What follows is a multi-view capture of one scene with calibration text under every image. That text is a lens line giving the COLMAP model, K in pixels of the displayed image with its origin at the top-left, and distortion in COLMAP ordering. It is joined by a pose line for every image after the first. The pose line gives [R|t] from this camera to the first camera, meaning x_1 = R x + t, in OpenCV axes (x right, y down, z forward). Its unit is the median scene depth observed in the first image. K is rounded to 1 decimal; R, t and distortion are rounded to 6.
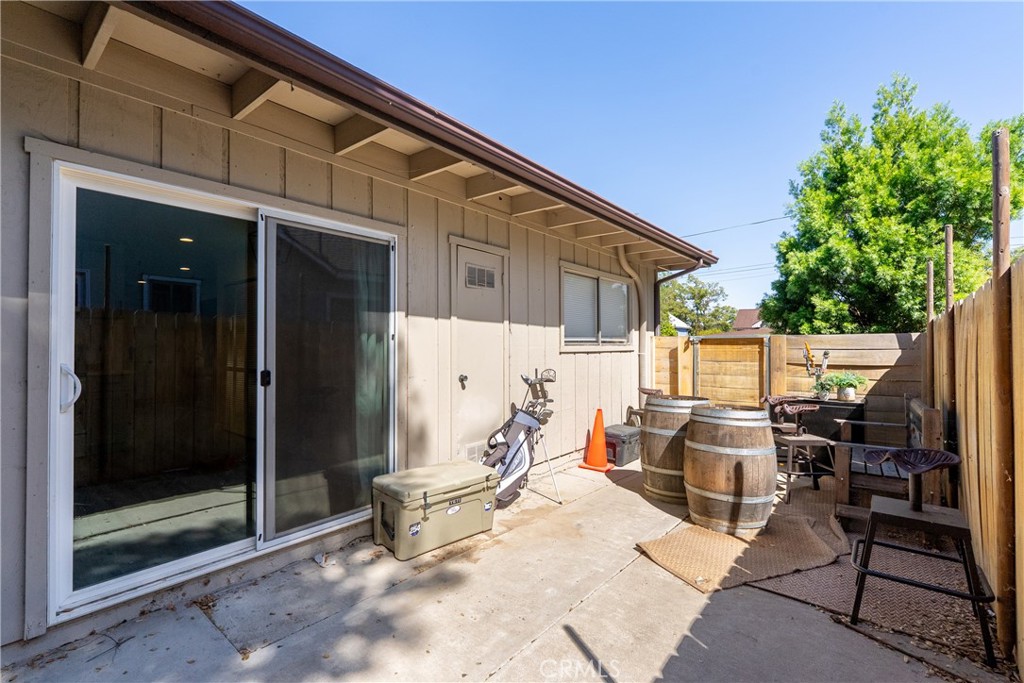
lens RADIAL K [[461.2, 0, 511.2], [0, 461.2, 339.3], [0, 0, 1]] dist [-0.011043, 0.005106]
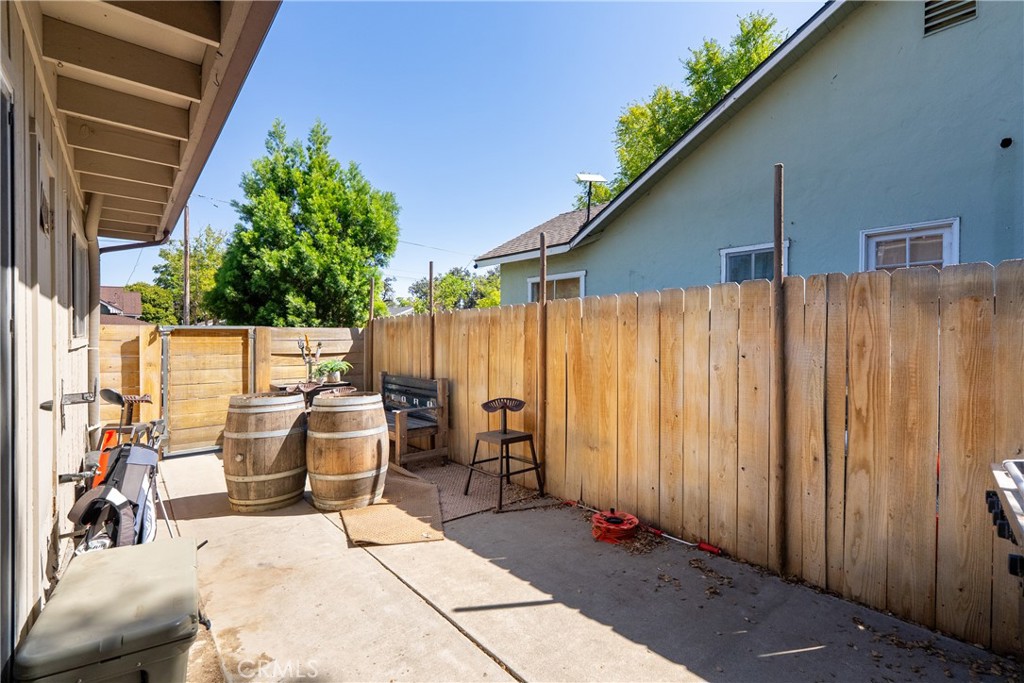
lens RADIAL K [[461.2, 0, 511.2], [0, 461.2, 339.3], [0, 0, 1]] dist [-0.011043, 0.005106]
pose [[0.184597, -0.006658, 0.982792, -0.383722], [-0.017893, 0.999789, 0.010134, -0.002752], [-0.982651, -0.019456, 0.184439, 0.300110]]
